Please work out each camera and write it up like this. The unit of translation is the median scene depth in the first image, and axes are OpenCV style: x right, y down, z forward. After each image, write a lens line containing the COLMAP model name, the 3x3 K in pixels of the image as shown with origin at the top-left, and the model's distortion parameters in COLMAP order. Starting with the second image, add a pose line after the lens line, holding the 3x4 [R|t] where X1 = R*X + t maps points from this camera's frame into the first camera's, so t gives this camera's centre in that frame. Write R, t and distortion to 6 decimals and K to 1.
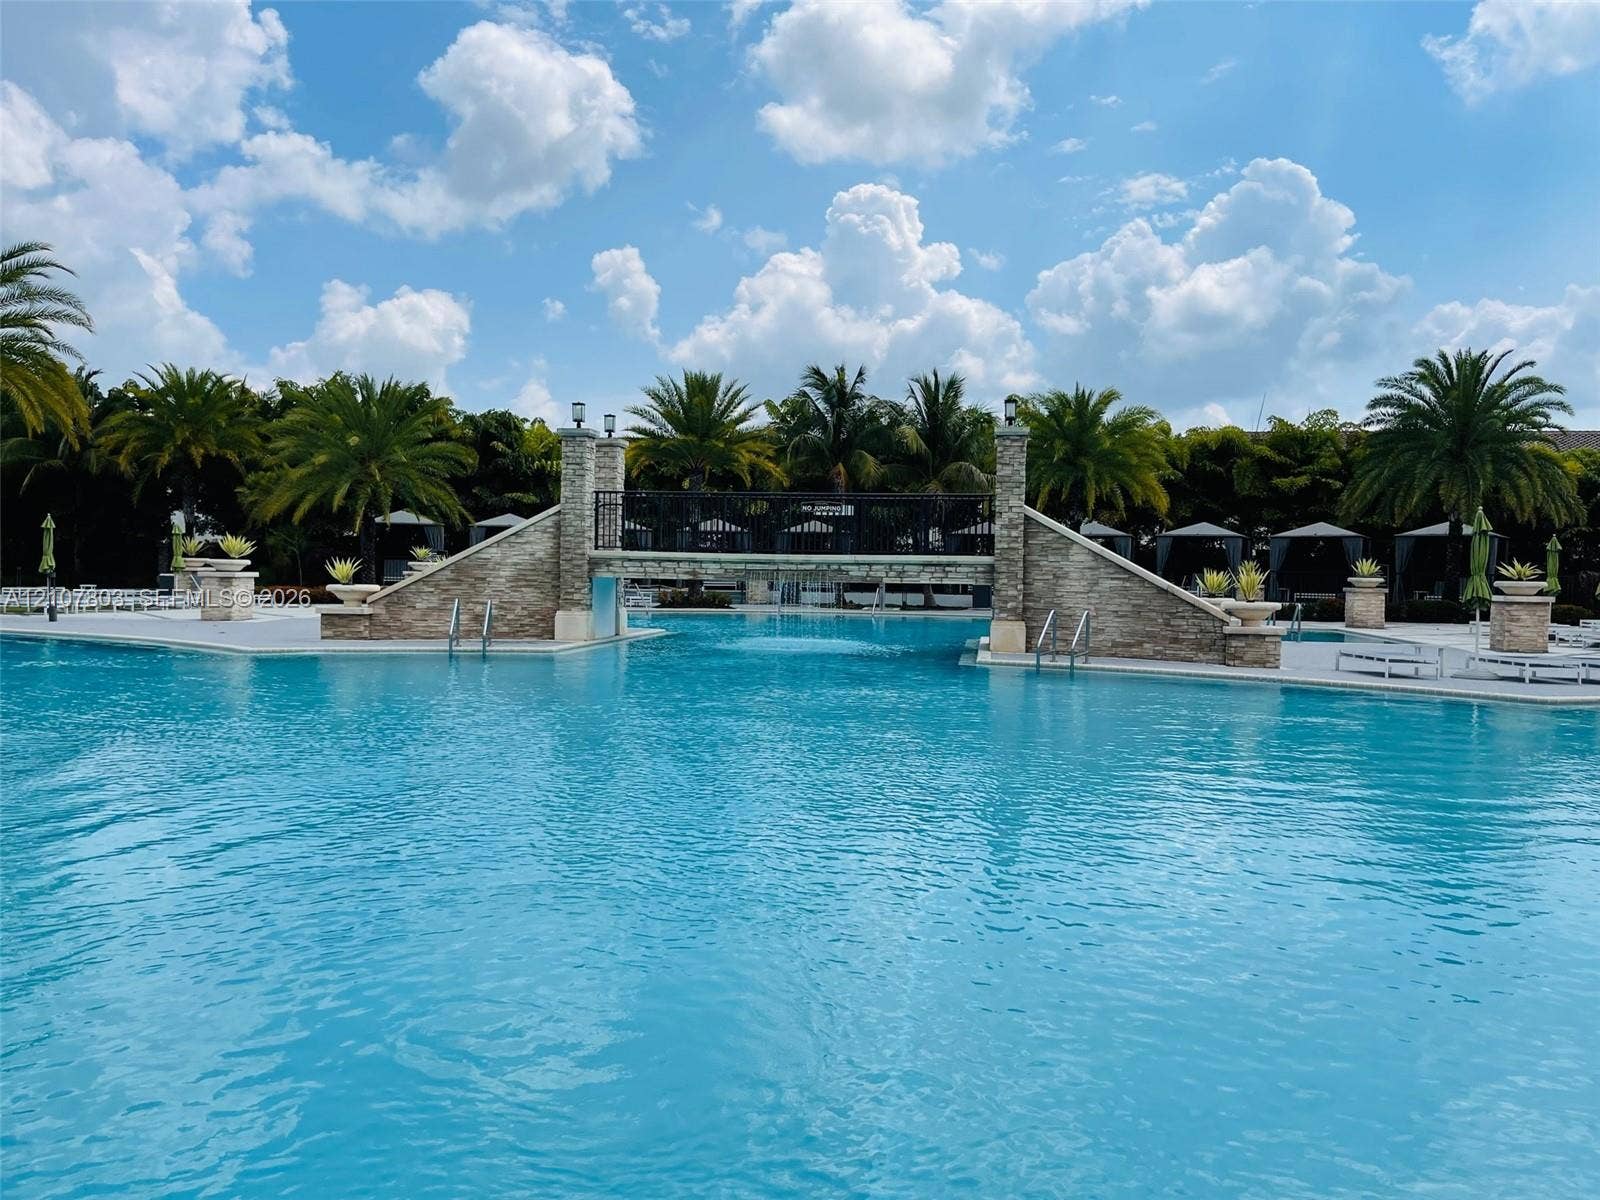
lens RADIAL K [[1338.9, 0, 800.0], [0, 1338.9, 600.0], [0, 0, 1]] dist [0.125857, 0.002370]
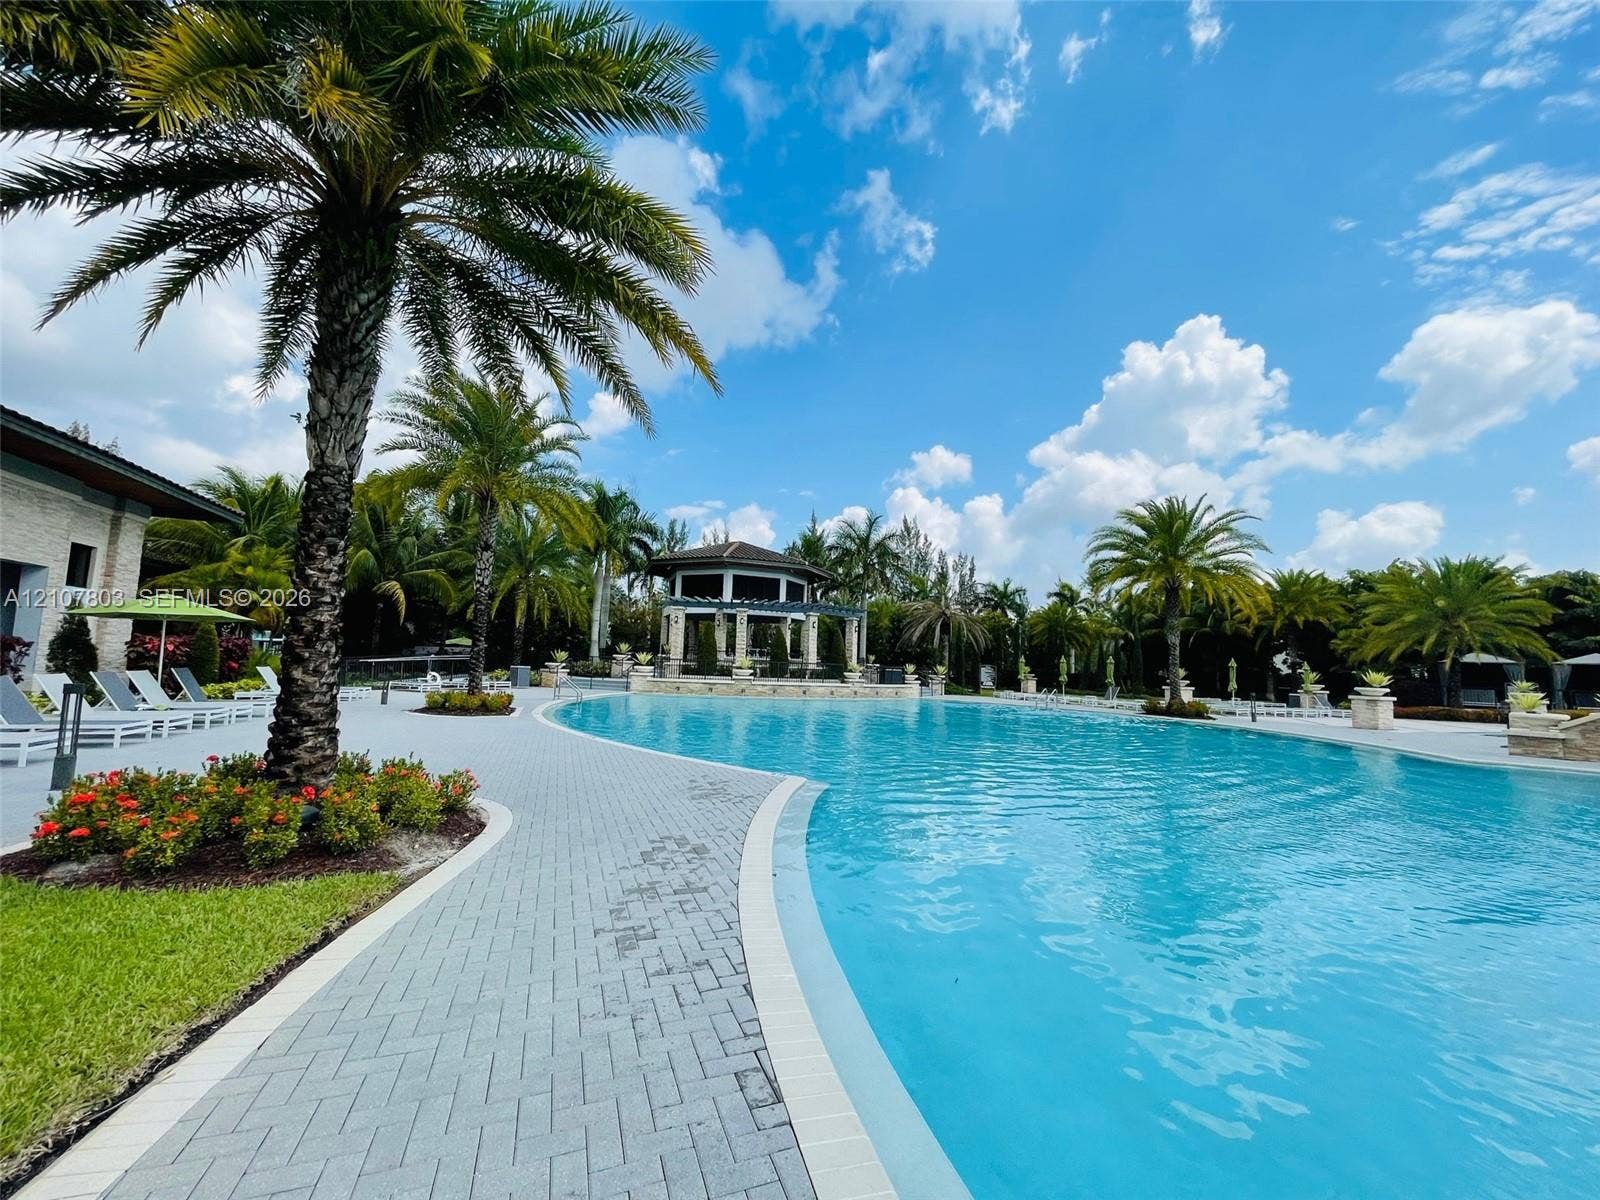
lens RADIAL K [[1338.9, 0, 800.0], [0, 1338.9, 600.0], [0, 0, 1]] dist [0.125857, 0.002370]
pose [[0.319227, -0.055605, -0.946045, 0.886473], [-0.052728, 0.995689, -0.076316, 0.024206], [0.946210, 0.074245, 0.314919, -0.074218]]
